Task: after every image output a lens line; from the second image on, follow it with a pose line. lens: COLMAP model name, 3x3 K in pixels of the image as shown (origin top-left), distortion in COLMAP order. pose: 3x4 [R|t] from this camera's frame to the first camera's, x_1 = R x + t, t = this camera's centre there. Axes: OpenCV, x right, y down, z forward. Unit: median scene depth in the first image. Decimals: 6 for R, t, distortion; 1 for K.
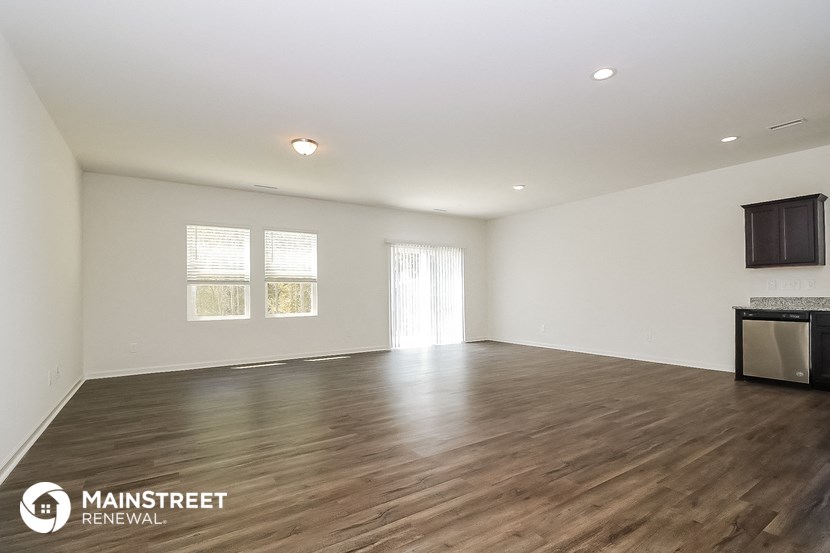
lens RADIAL K [[394.0, 0, 416.4], [0, 394.0, 289.5], [0, 0, 1]] dist [-0.014805, -0.000329]
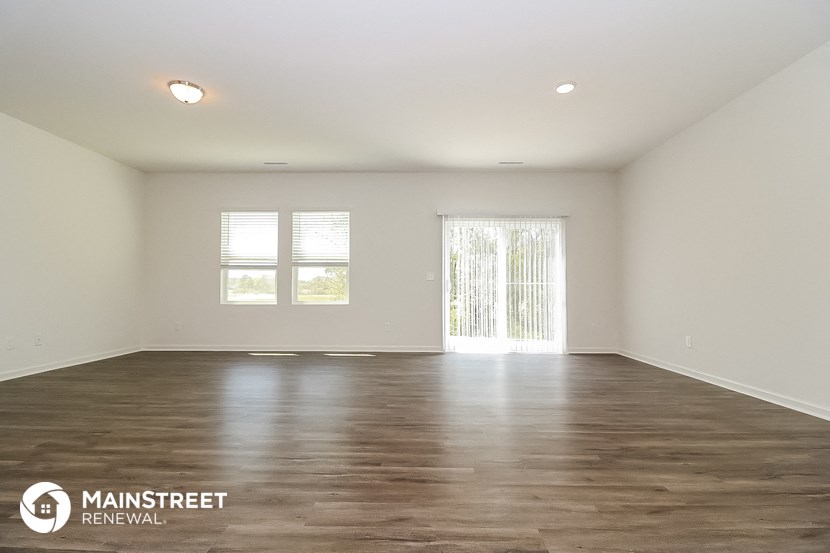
lens RADIAL K [[386.3, 0, 415.0], [0, 386.3, 276.5], [0, 0, 1]] dist [0.015552, -0.014269]
pose [[0.823266, -0.008848, -0.567586, 0.432268], [-0.007137, 0.999638, -0.025936, 0.030904], [0.567610, 0.025403, 0.822905, 0.452161]]
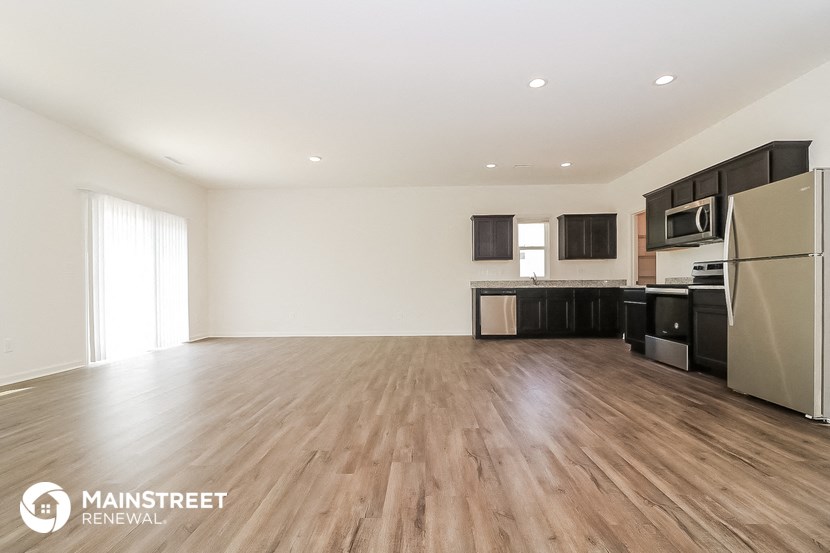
lens RADIAL K [[386.3, 0, 415.0], [0, 386.3, 276.5], [0, 0, 1]] dist [0.015552, -0.014269]
pose [[0.570559, 0.026432, 0.820831, -0.367336], [-0.003926, 0.999558, -0.029458, 0.041346], [-0.821247, 0.013585, 0.570411, 0.326595]]
